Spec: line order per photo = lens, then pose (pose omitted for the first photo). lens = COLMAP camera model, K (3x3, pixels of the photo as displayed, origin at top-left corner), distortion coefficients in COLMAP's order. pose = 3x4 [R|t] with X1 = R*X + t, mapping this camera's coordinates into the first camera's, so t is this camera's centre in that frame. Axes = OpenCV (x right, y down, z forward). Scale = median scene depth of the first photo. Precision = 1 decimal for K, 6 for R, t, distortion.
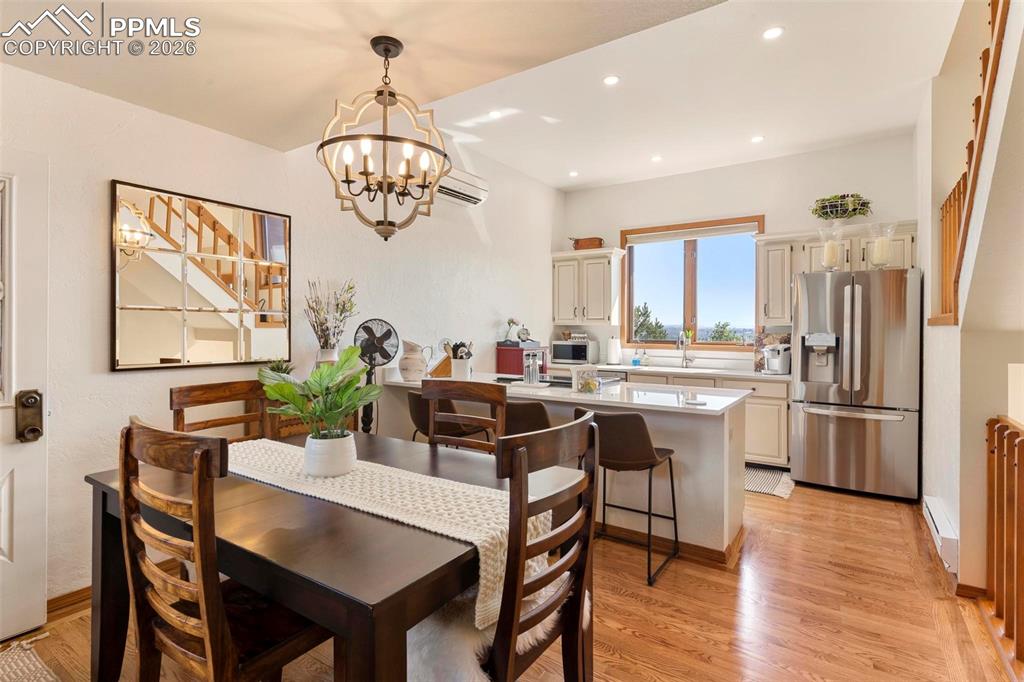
lens RADIAL K [[496.4, 0, 510.8], [0, 496.4, 330.7], [0, 0, 1]] dist [0.000370, 0.000069]
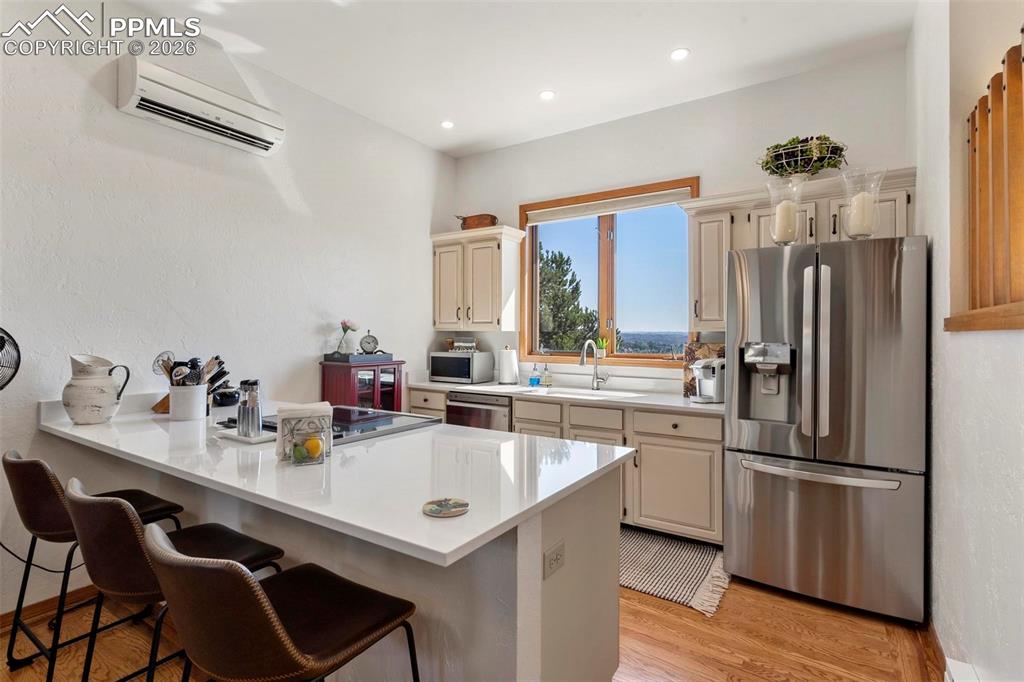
lens RADIAL K [[488.4, 0, 512.1], [0, 488.4, 334.7], [0, 0, 1]] dist [0.000115, 0.000437]
pose [[0.999675, 0.000459, 0.025493, 0.251077], [-0.000317, 0.999984, -0.005581, -0.001799], [-0.025495, 0.005571, 0.999659, 0.343019]]
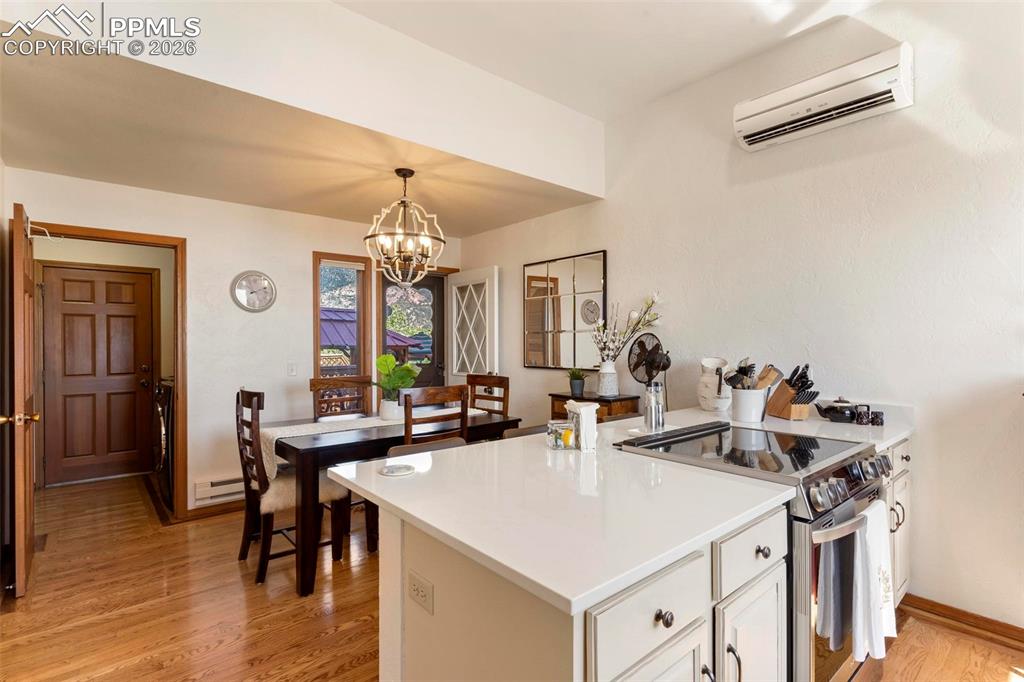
lens RADIAL K [[495.1, 0, 512.0], [0, 495.1, 341.0], [0, 0, 1]] dist [0.001190, 0.000268]
pose [[-0.260032, -0.007383, -0.965572, 0.542695], [-0.000256, 0.999971, -0.007577, -0.001238], [0.965600, -0.001723, -0.260027, 0.772524]]
